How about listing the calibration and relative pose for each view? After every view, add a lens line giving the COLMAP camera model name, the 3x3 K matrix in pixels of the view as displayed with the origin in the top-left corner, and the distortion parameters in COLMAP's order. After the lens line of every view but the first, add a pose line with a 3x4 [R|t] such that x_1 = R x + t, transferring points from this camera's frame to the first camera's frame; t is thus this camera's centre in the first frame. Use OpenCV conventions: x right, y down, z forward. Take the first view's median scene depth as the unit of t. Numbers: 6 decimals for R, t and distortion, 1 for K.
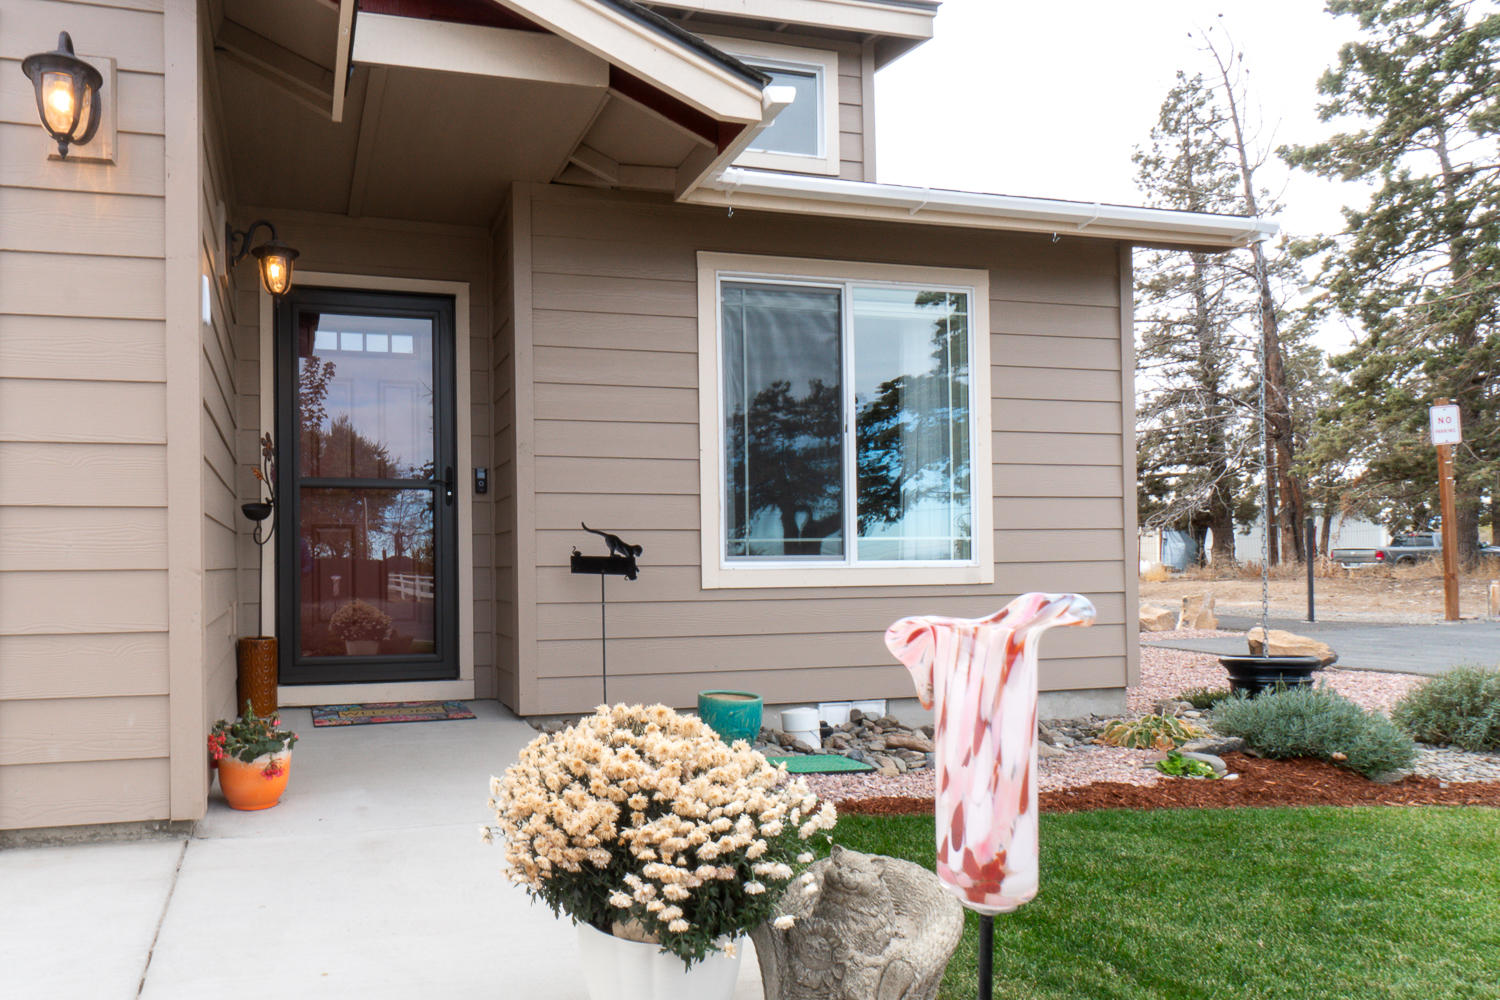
lens RADIAL K [[1340.1, 0, 747.9], [0, 1340.1, 568.4], [0, 0, 1]] dist [0.002977, 0.000766]
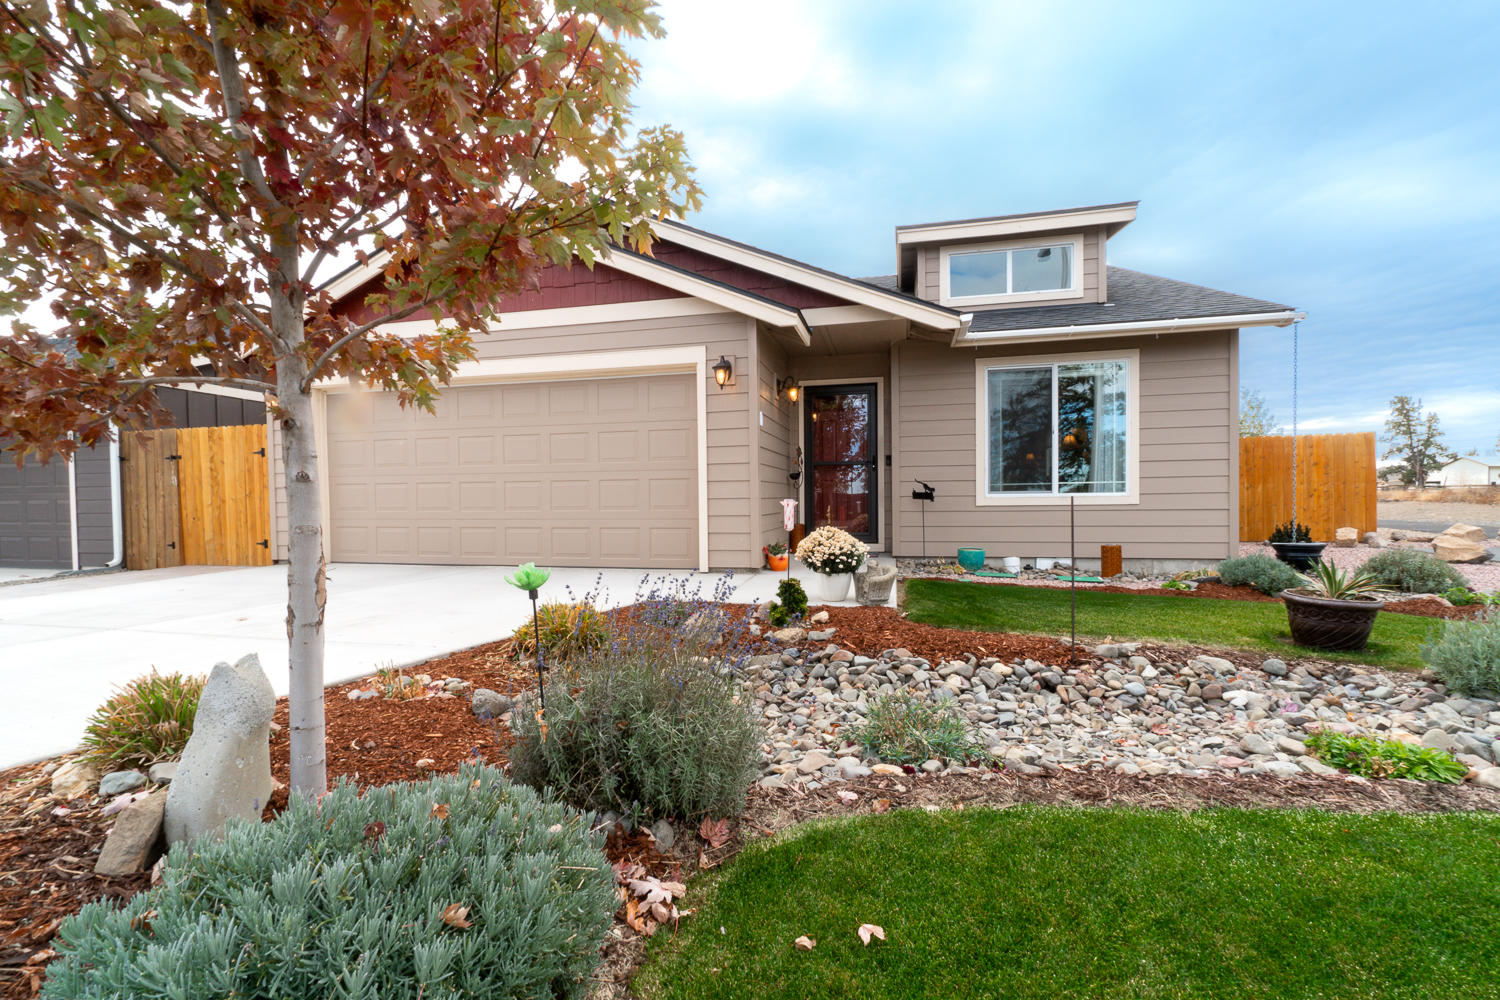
lens RADIAL K [[599.5, 0, 732.9], [0, 599.5, 514.4], [0, 0, 1]] dist [-0.000406, 0.000152]
pose [[0.889511, 0.007951, -0.456844, 0.067110], [0.004922, 0.999624, 0.026982, 0.000435], [0.456887, -0.026250, 0.889137, -0.114789]]
